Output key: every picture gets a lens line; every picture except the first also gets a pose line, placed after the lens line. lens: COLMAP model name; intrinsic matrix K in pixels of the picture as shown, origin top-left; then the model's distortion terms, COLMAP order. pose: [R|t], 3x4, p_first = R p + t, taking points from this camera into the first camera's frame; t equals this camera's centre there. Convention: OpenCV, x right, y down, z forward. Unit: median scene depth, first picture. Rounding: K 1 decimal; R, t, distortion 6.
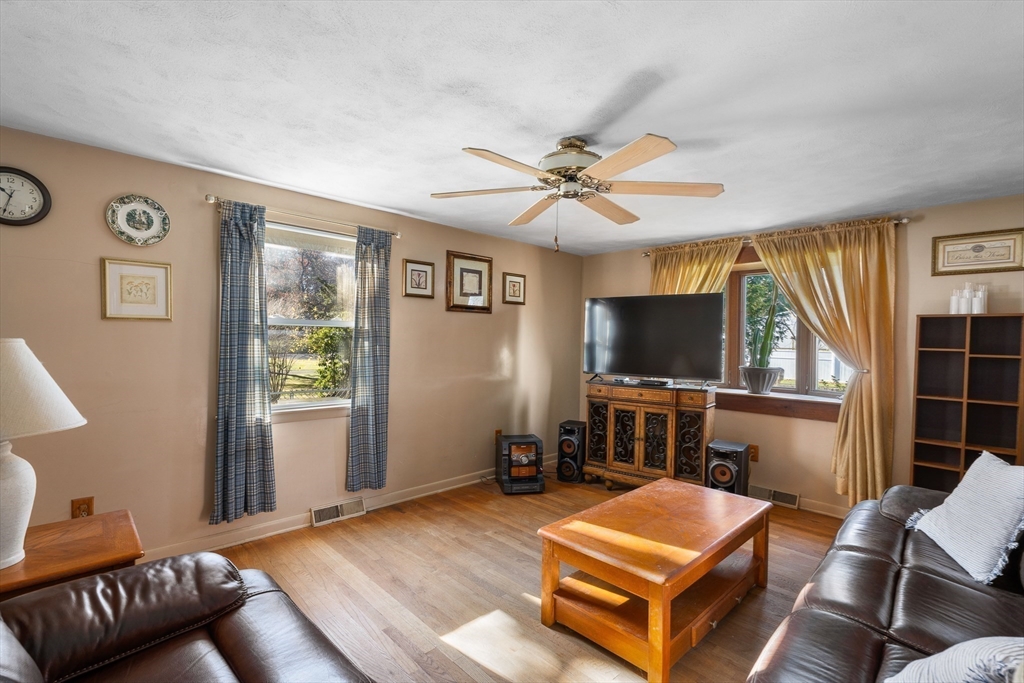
lens RADIAL K [[468.0, 0, 509.7], [0, 468.0, 342.2], [0, 0, 1]] dist [-0.004257, 0.001803]
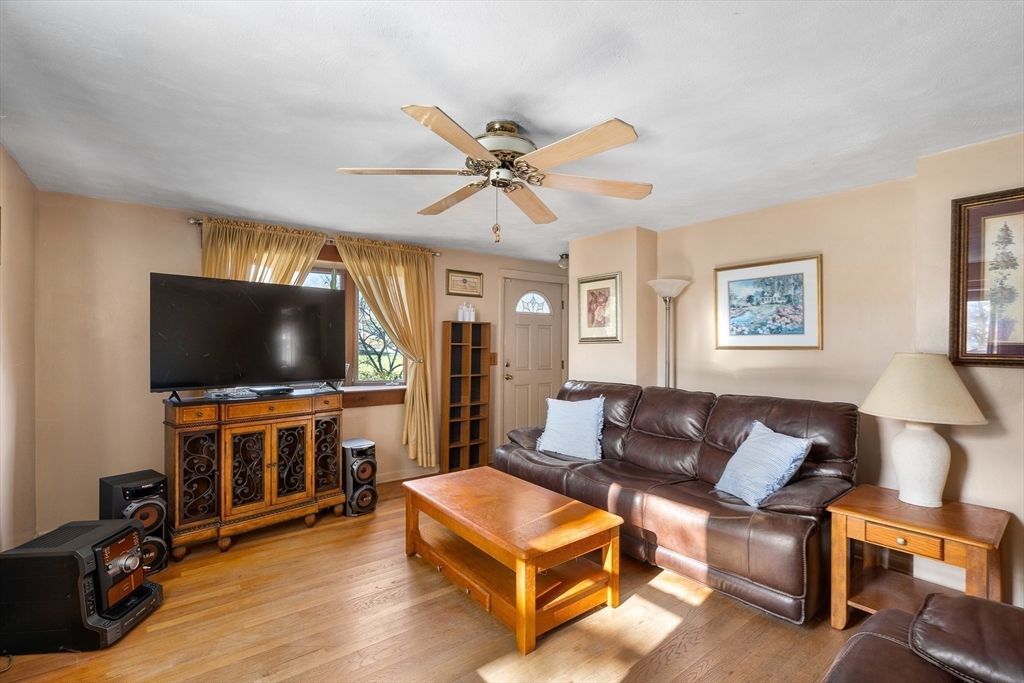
lens RADIAL K [[468.0, 0, 511.9], [0, 468.0, 344.8], [0, 0, 1]] dist [-0.004257, 0.001803]
pose [[0.105333, -0.021884, 0.994196, -0.459829], [0.002835, 0.999760, 0.021706, -0.010968], [-0.994433, 0.000532, 0.105370, 0.518528]]
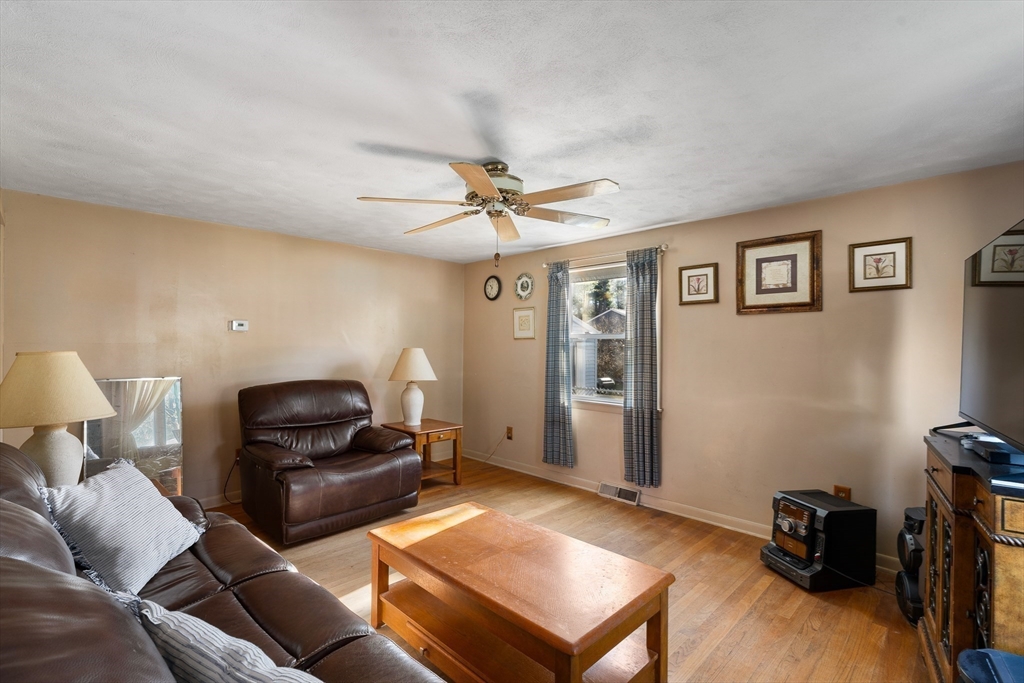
lens RADIAL K [[468.0, 0, 510.4], [0, 468.0, 342.3], [0, 0, 1]] dist [-0.004257, 0.001803]
pose [[0.017223, -0.024648, -0.999548, 0.718244], [-0.012739, 0.999610, -0.024869, 0.008767], [0.999771, 0.013162, 0.016903, 0.601206]]
